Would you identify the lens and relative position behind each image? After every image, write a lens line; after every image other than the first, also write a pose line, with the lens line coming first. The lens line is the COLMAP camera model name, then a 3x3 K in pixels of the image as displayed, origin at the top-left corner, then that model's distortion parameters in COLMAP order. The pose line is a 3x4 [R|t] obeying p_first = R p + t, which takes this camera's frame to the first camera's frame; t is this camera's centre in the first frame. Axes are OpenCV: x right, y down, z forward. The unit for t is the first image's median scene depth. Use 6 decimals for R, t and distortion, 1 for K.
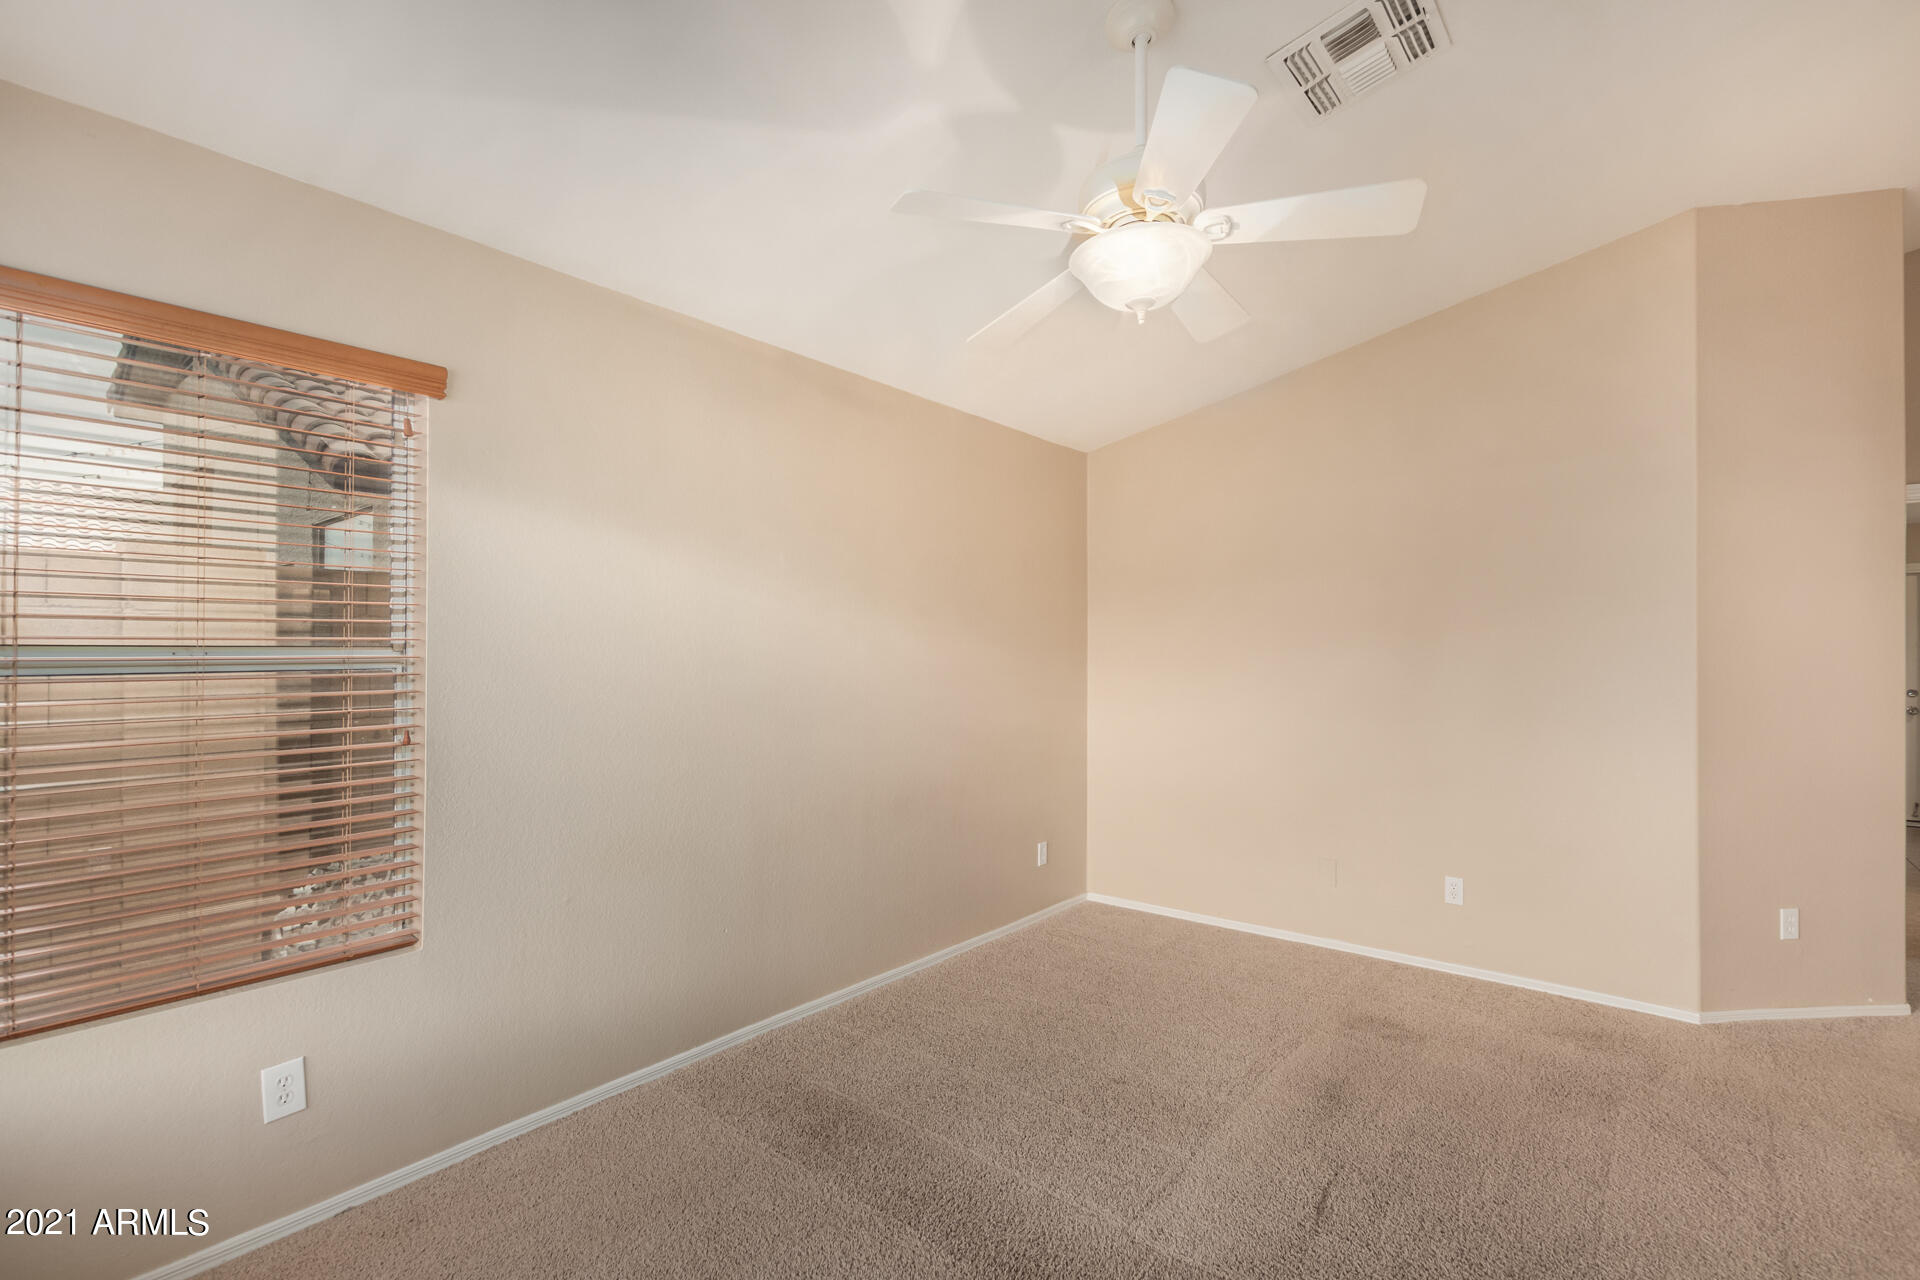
lens RADIAL K [[893.2, 0, 964.0], [0, 893.2, 638.5], [0, 0, 1]] dist [-0.001187, -0.000382]
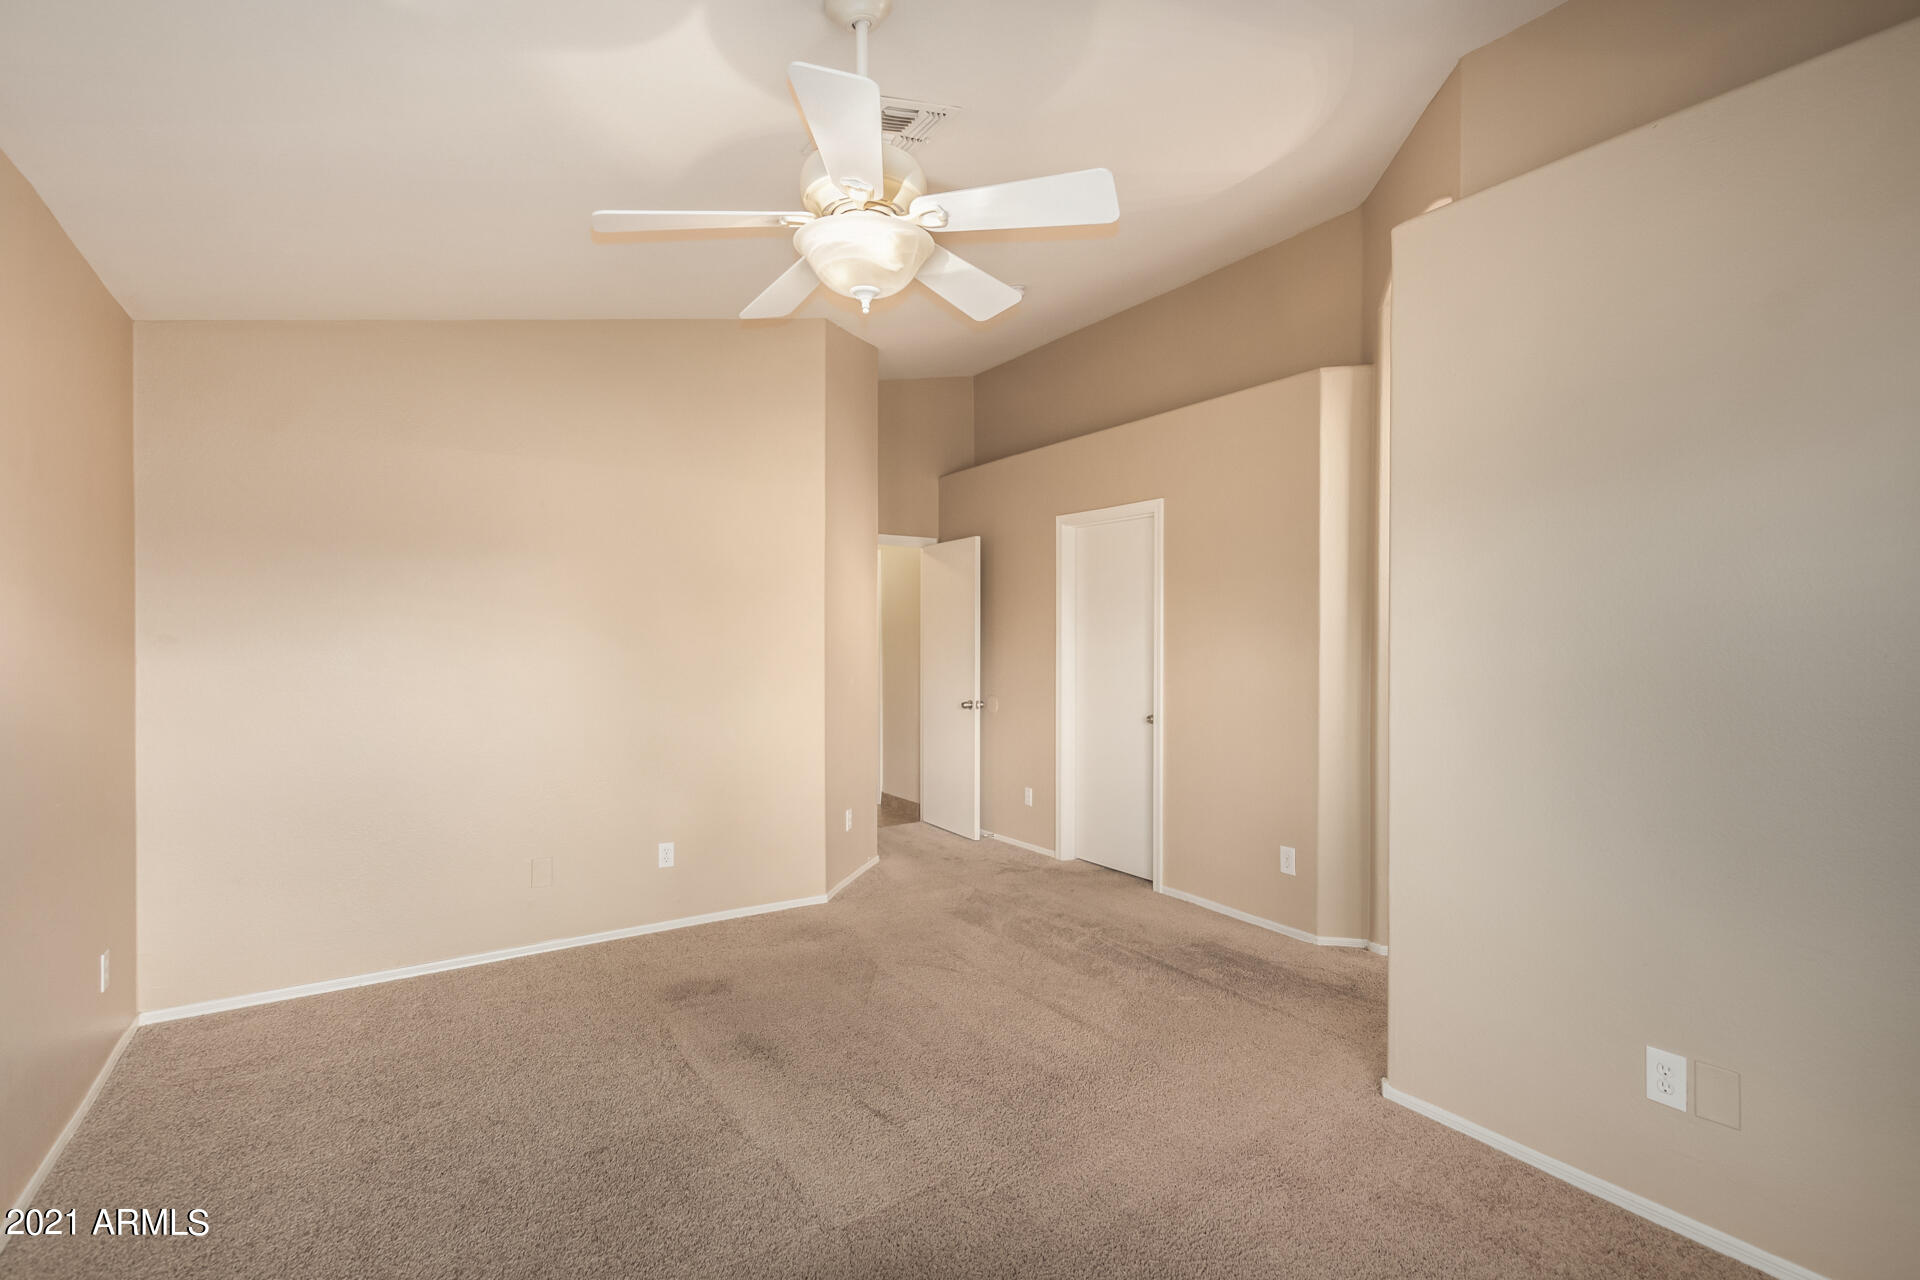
lens RADIAL K [[893.2, 0, 961.6], [0, 893.2, 639.0], [0, 0, 1]] dist [-0.001187, -0.000382]
pose [[0.296864, -0.002744, 0.954916, -0.352243], [-0.009892, 0.999933, 0.005949, 0.004136], [-0.954869, -0.011212, 0.296817, 0.289106]]
